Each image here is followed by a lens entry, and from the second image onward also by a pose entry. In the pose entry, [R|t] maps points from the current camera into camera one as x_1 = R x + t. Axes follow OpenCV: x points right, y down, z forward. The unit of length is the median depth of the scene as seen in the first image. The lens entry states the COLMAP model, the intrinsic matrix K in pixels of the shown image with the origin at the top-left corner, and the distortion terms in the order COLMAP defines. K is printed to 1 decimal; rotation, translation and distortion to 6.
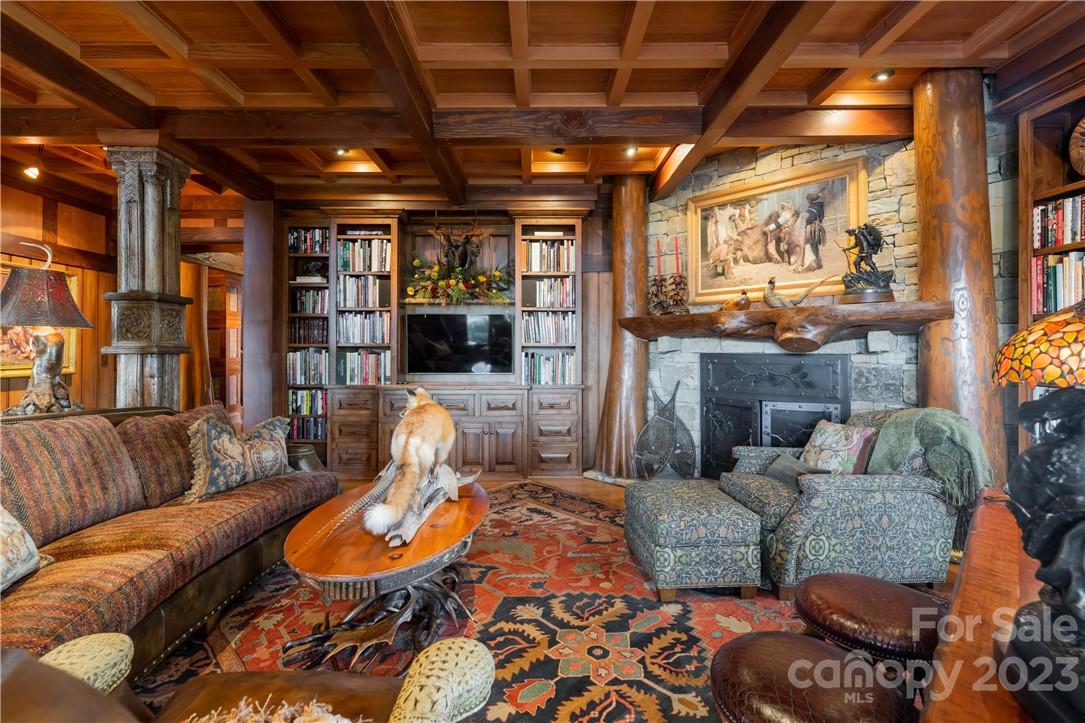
lens RADIAL K [[484.4, 0, 545.3], [0, 484.4, 351.1], [0, 0, 1]] dist [-0.001750, -0.000256]
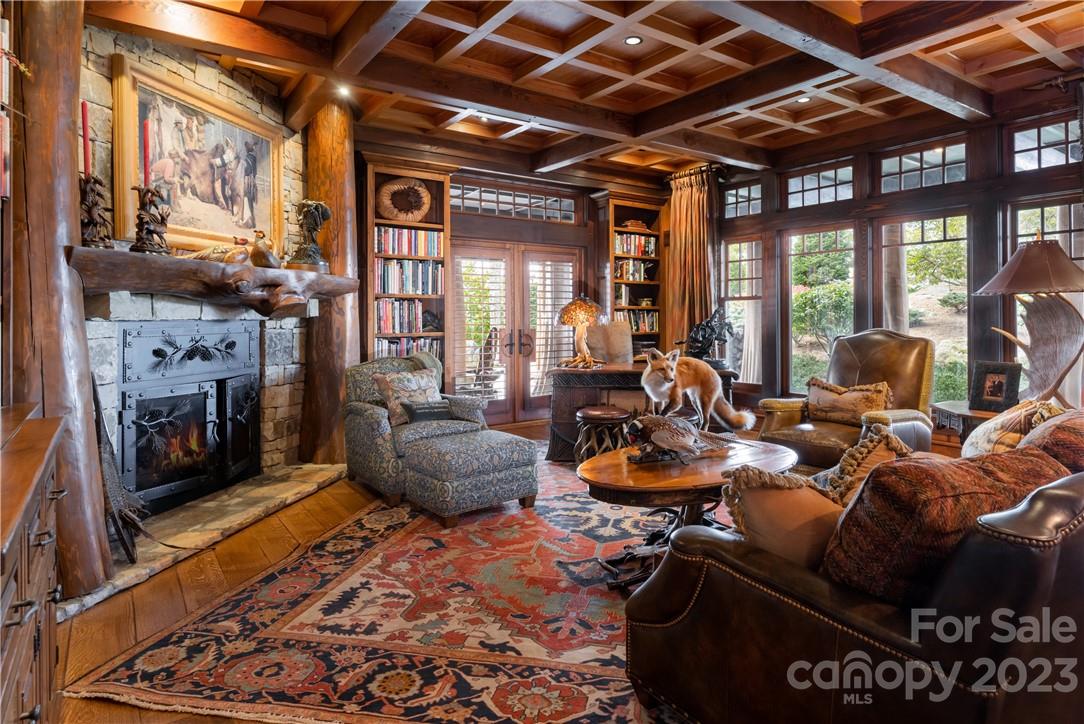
lens RADIAL K [[618.5, 0, 577.8], [0, 618.5, 318.0], [0, 0, 1]] dist [-0.001348, -0.000094]
pose [[-0.586019, -0.000466, 0.810297, -0.758474], [0.007766, 0.999951, 0.006192, 0.000080], [-0.810260, 0.009922, -0.585987, 1.200558]]
